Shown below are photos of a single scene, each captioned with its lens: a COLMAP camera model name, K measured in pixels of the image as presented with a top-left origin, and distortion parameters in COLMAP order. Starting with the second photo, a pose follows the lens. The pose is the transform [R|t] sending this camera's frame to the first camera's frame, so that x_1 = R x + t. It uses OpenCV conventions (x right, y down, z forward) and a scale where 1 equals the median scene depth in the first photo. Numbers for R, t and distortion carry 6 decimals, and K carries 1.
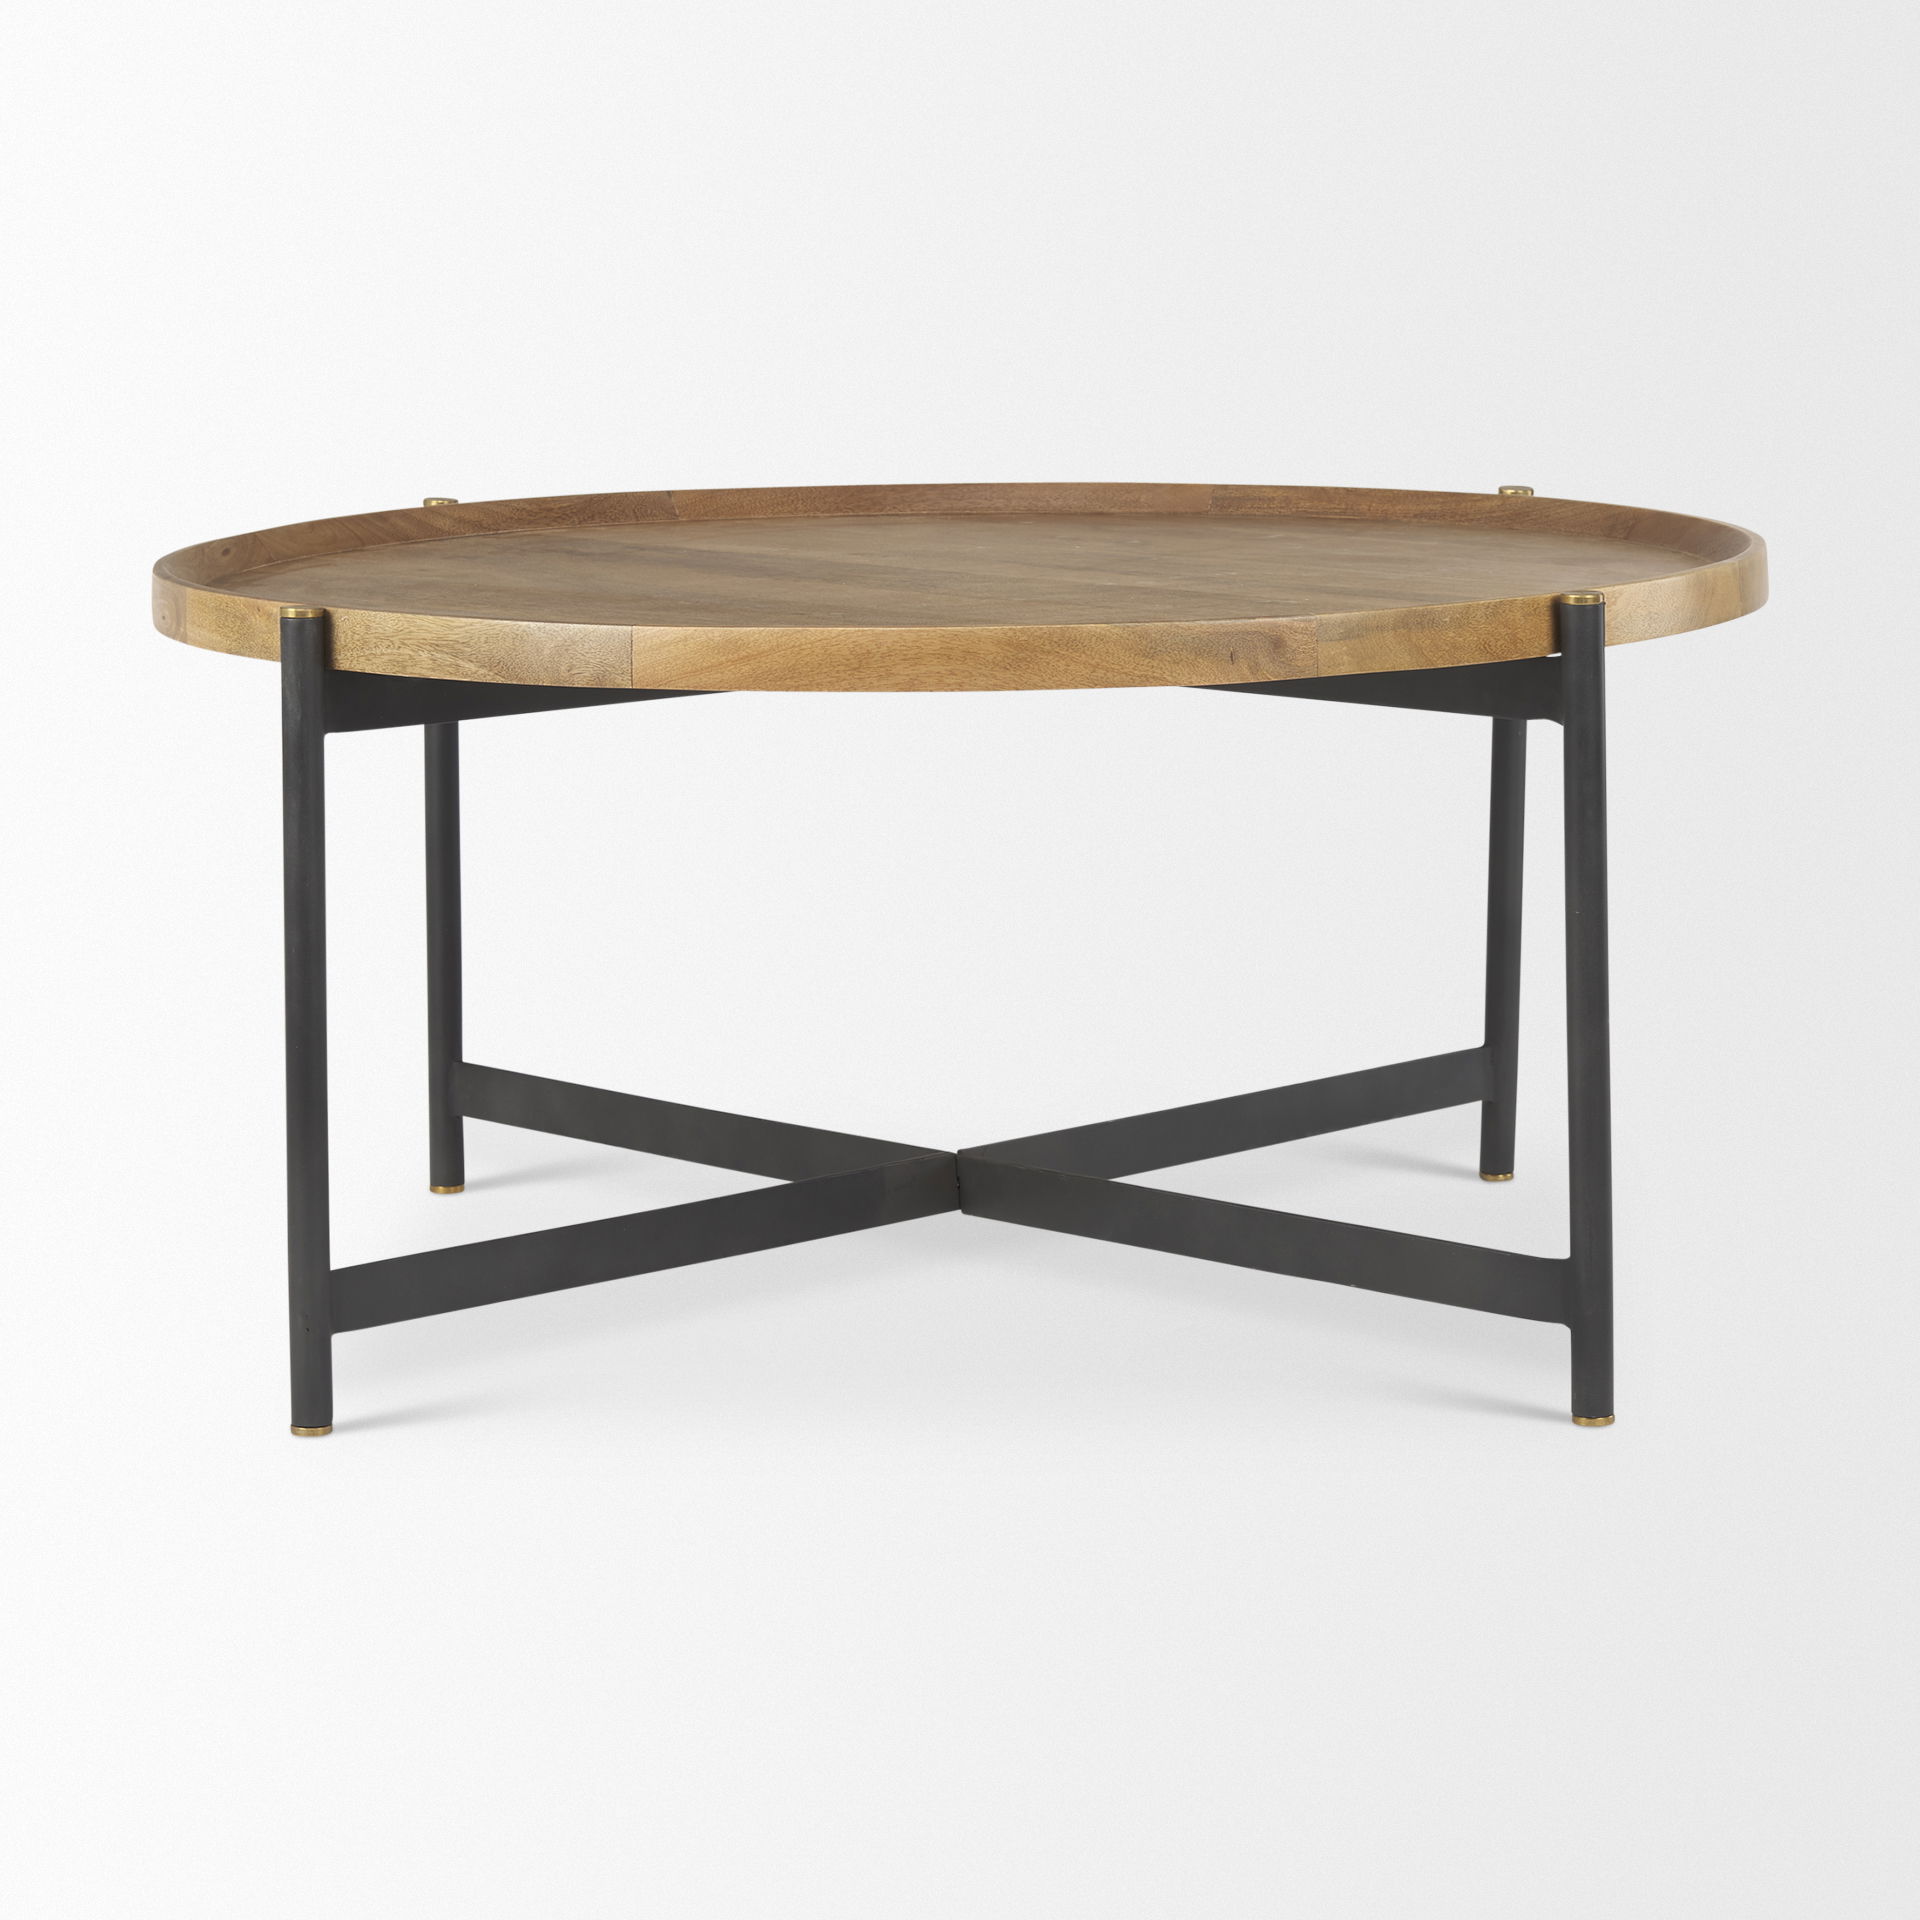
lens RADIAL K [[6582.8, 0, 960.0], [0, 6582.8, 960.0], [0, 0, 1]] dist [0.047124, -2.114826]
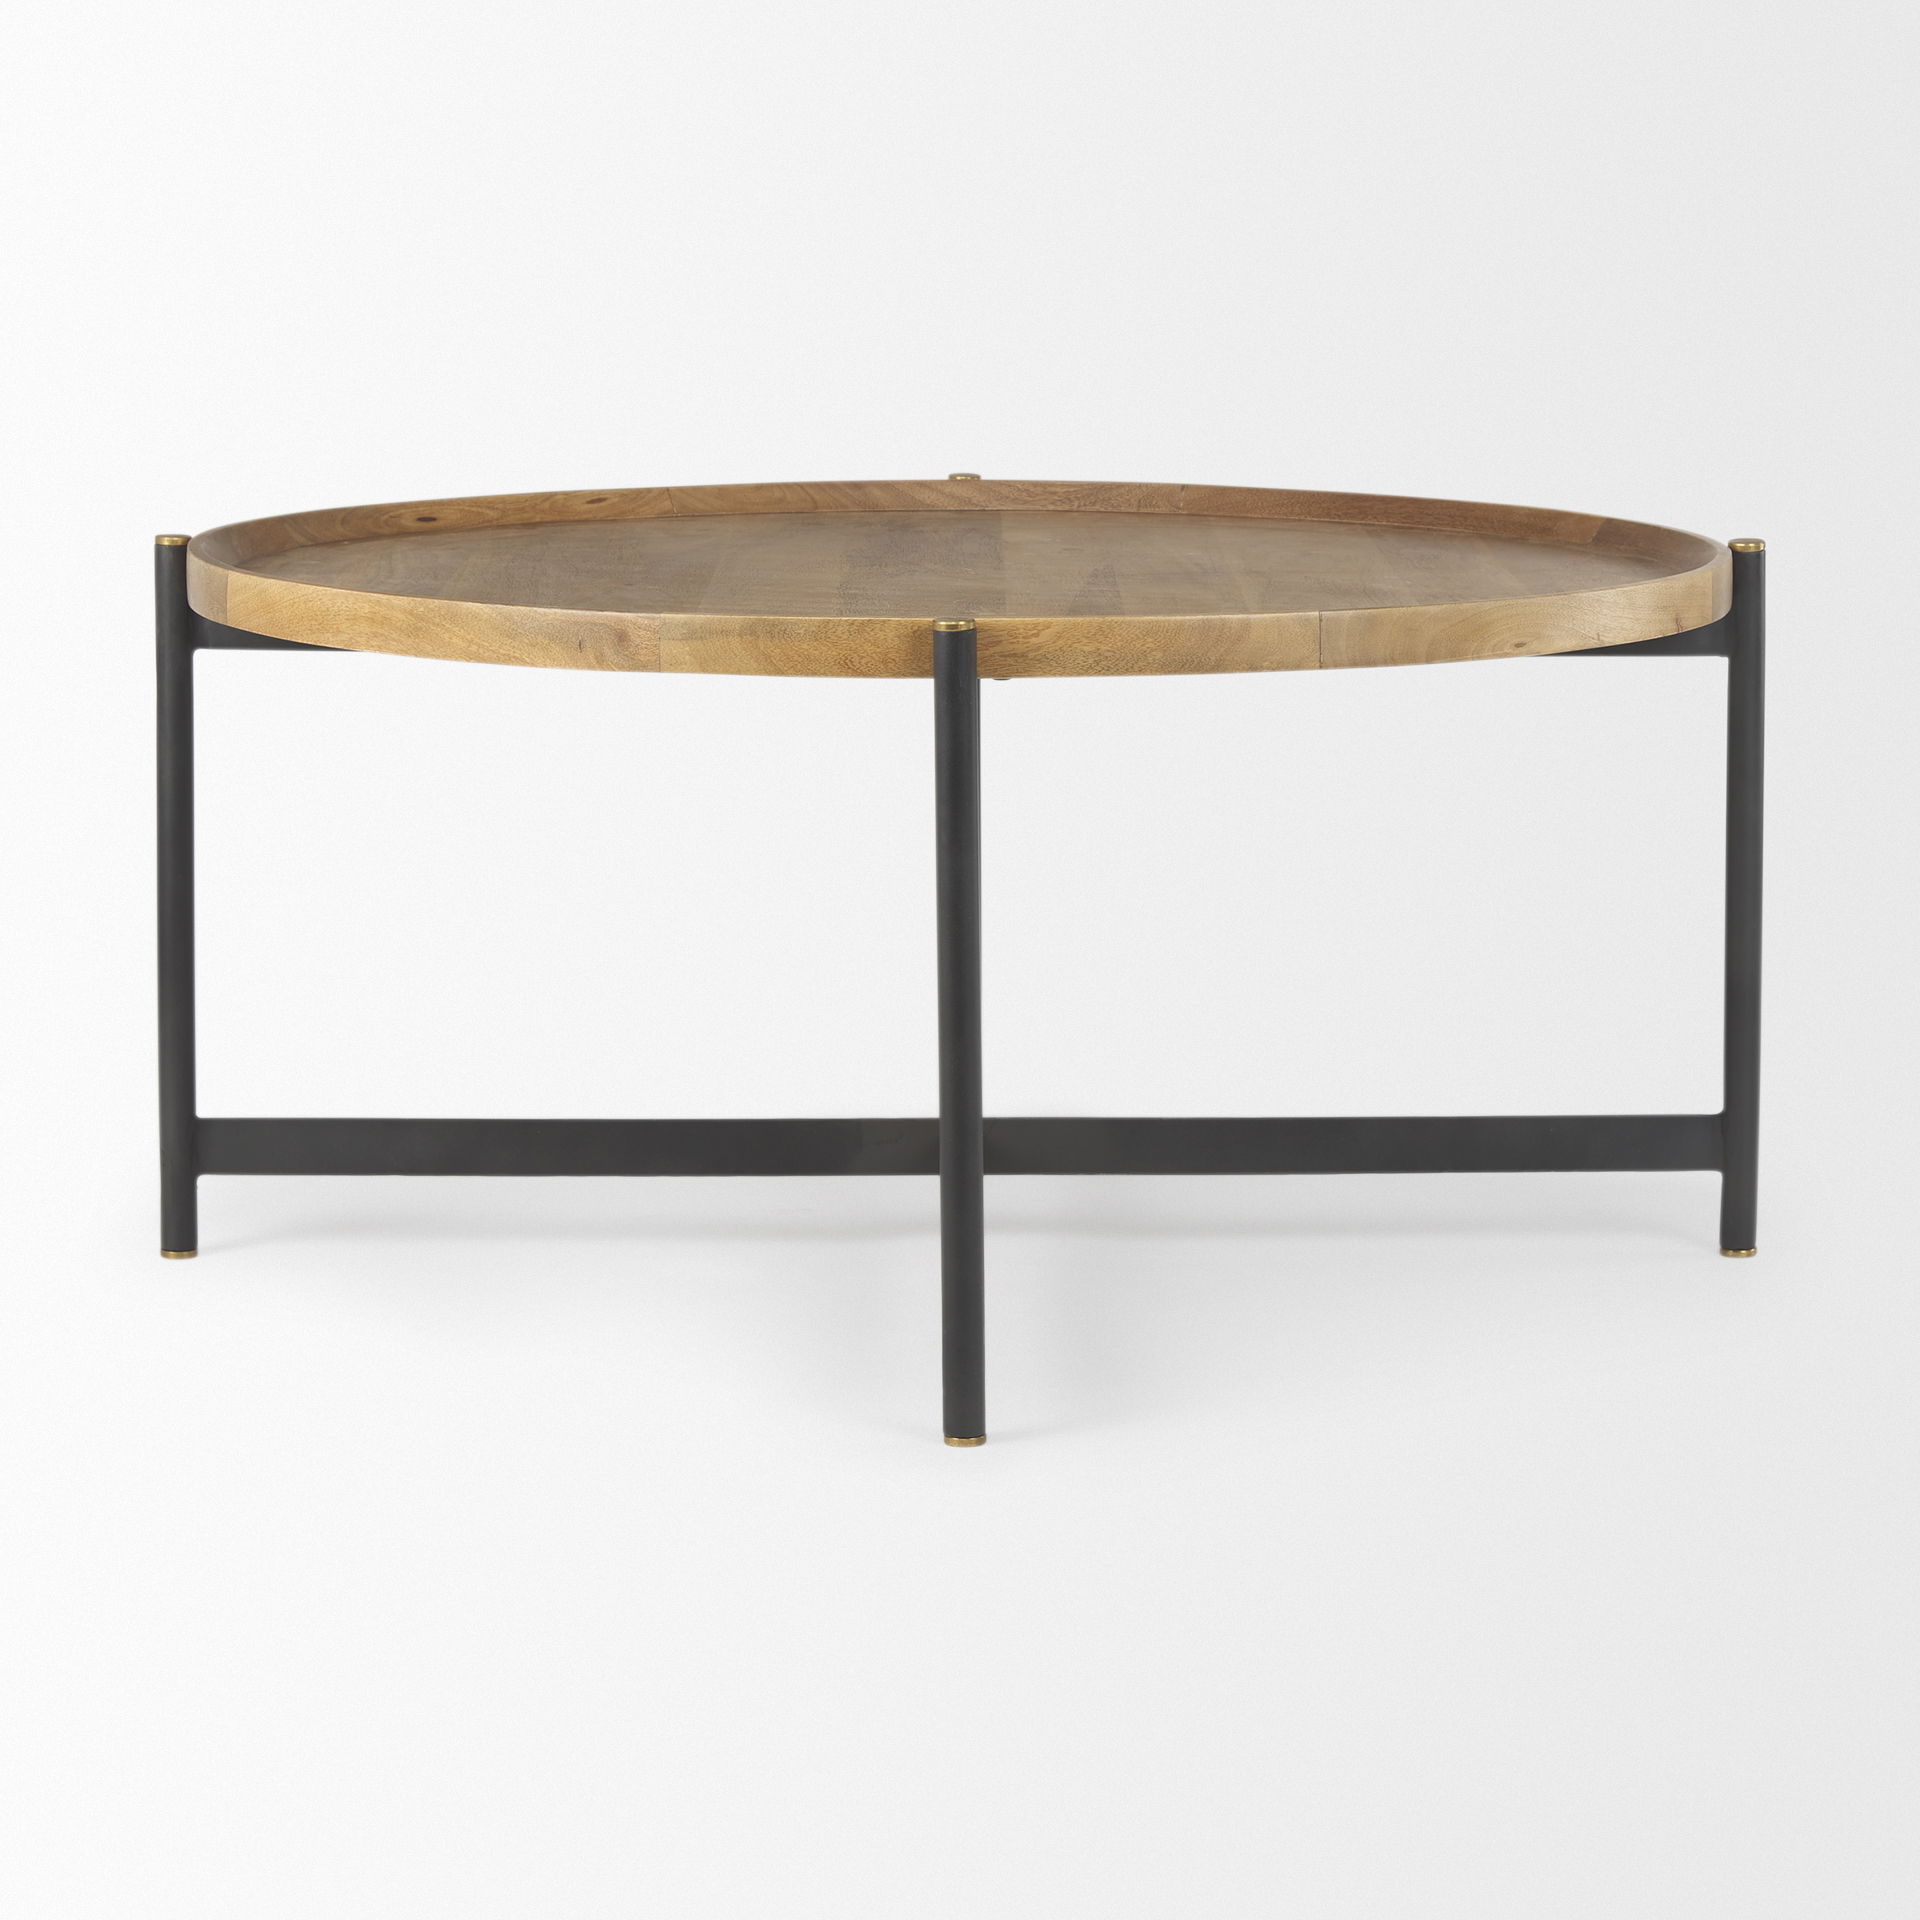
lens RADIAL K [[6582.8, 0, 960.0], [0, 6582.8, 960.0], [0, 0, 1]] dist [0.047124, -2.114826]
pose [[0.727714, 0.121875, -0.674965, 0.780694], [-0.118315, 0.991640, 0.051494, -0.055509], [0.675598, 0.042386, 0.736050, 0.250234]]
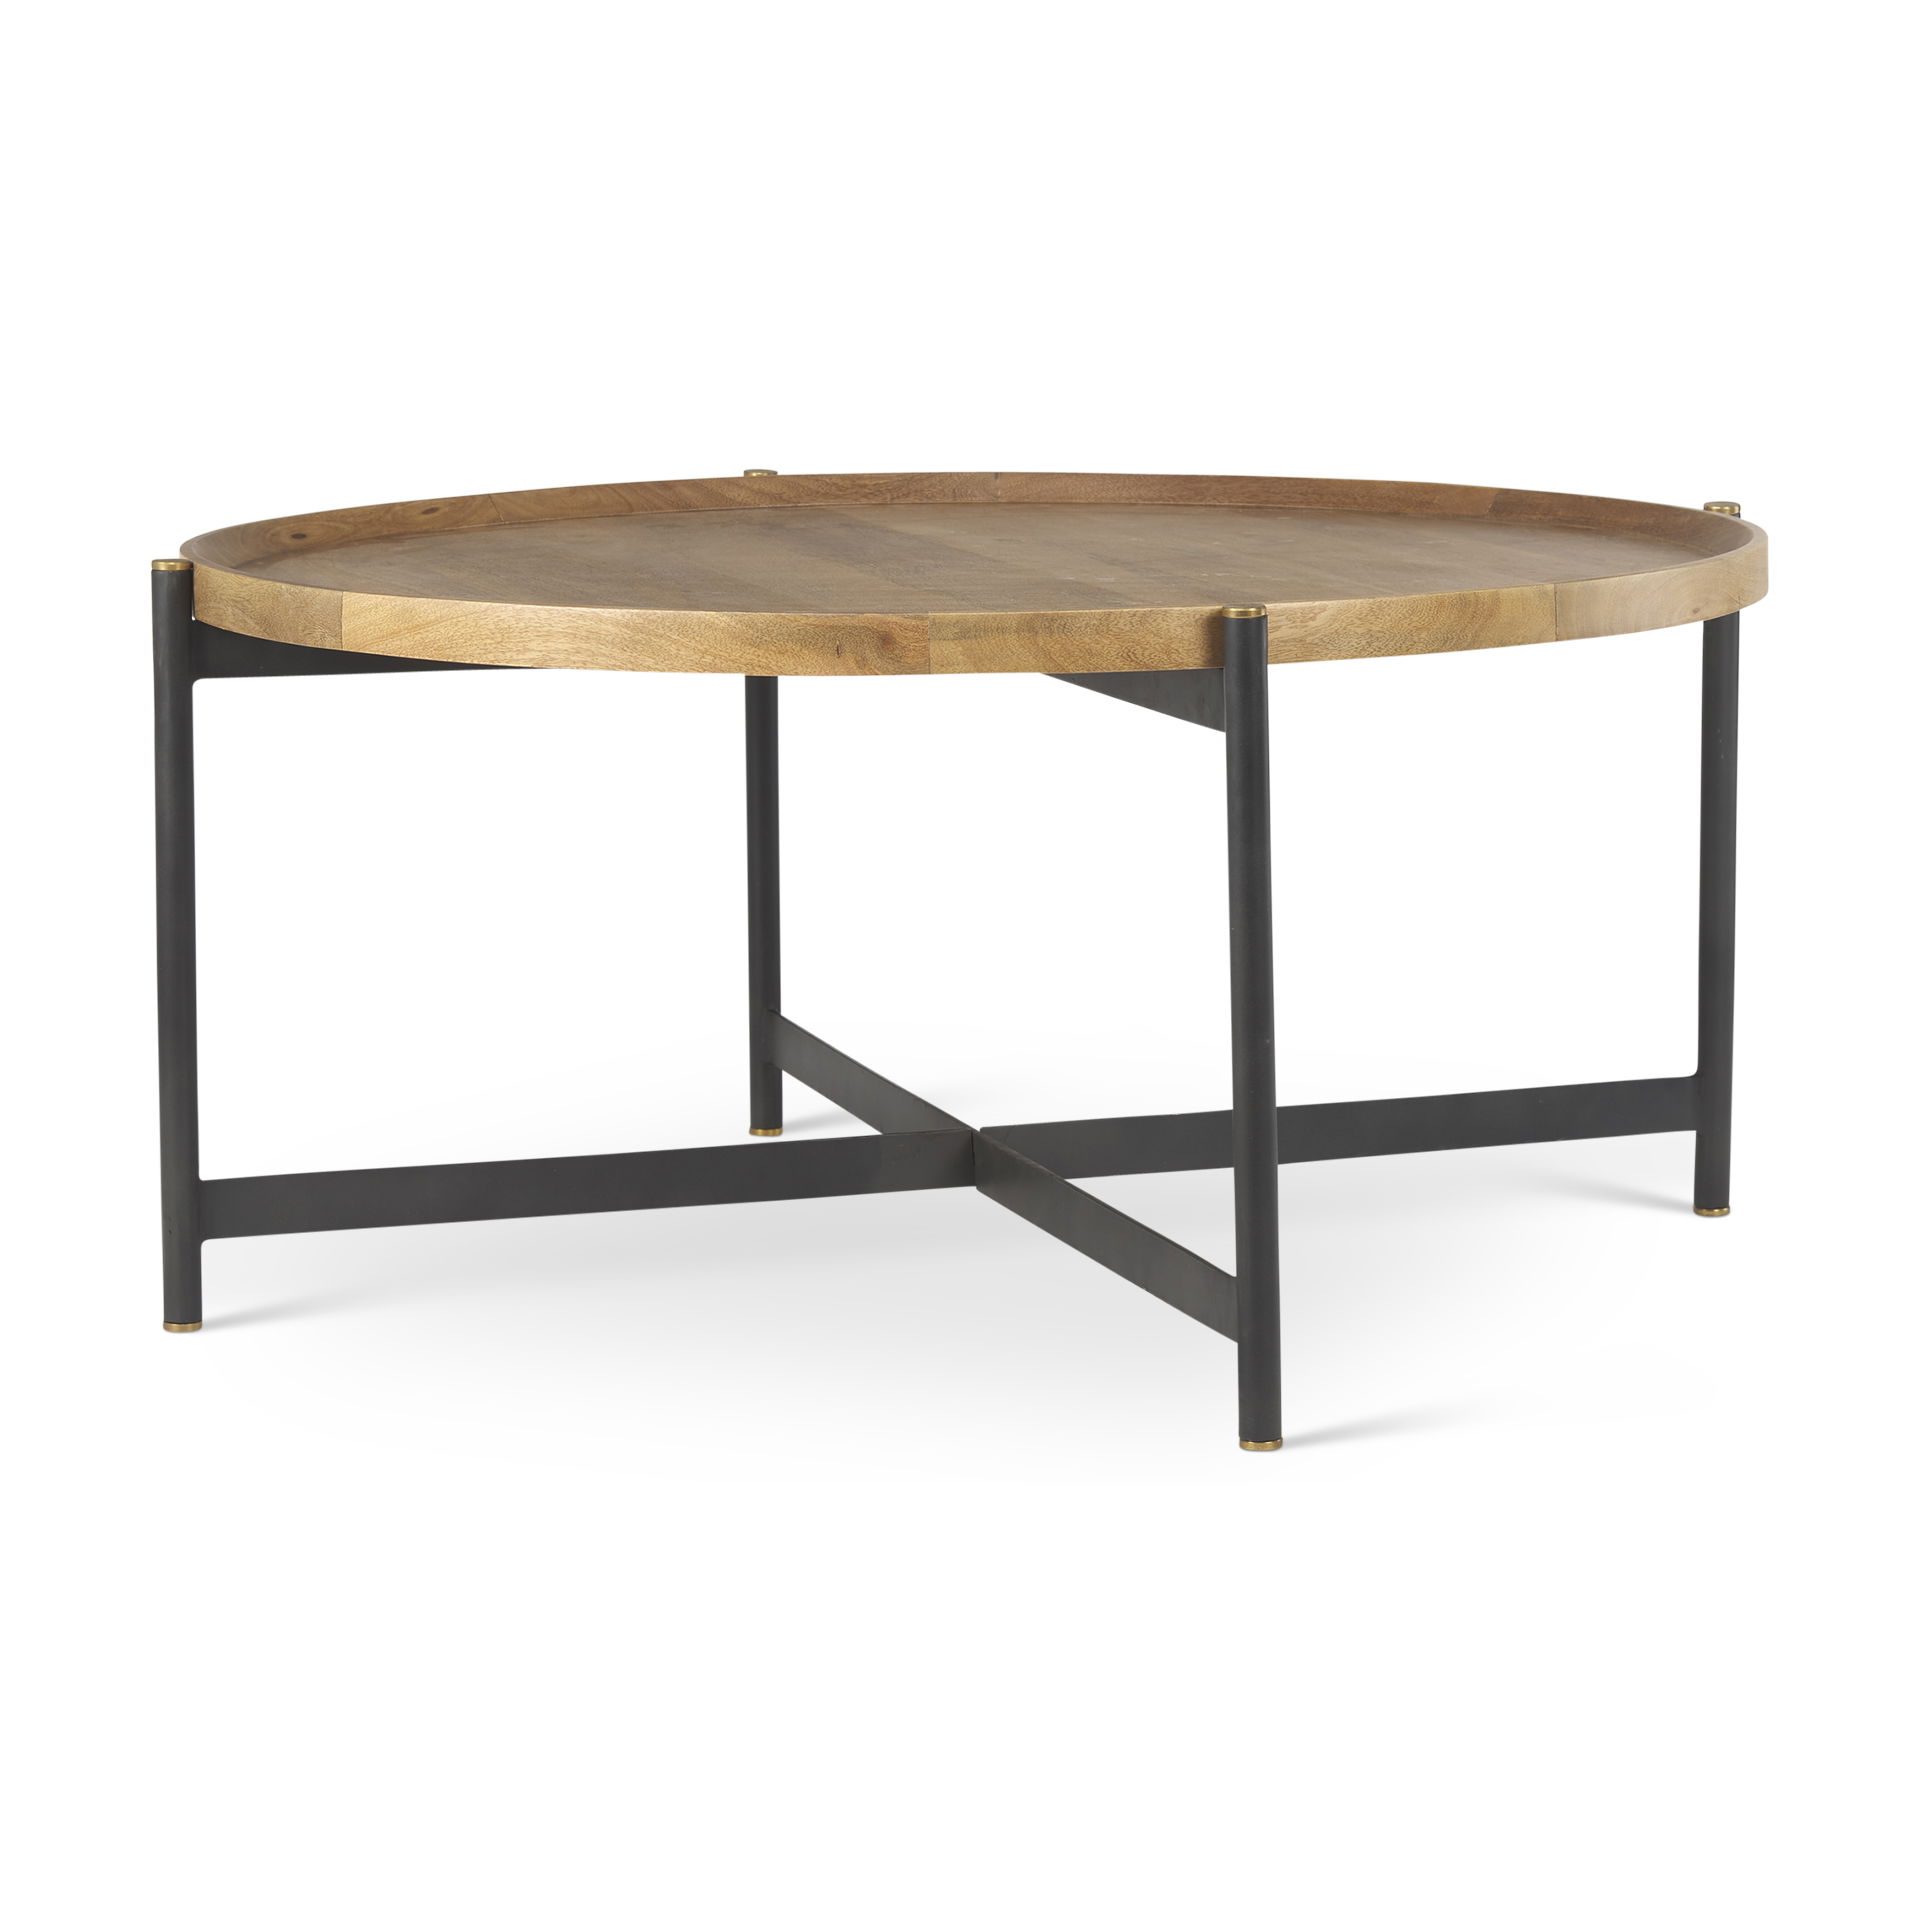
lens RADIAL K [[6582.8, 0, 960.0], [0, 6582.8, 960.0], [0, 0, 1]] dist [0.047124, -2.114826]
pose [[0.898585, 0.072915, -0.432698, 0.483151], [-0.070565, 0.997275, 0.021512, -0.020728], [0.433088, 0.011203, 0.901282, 0.088543]]
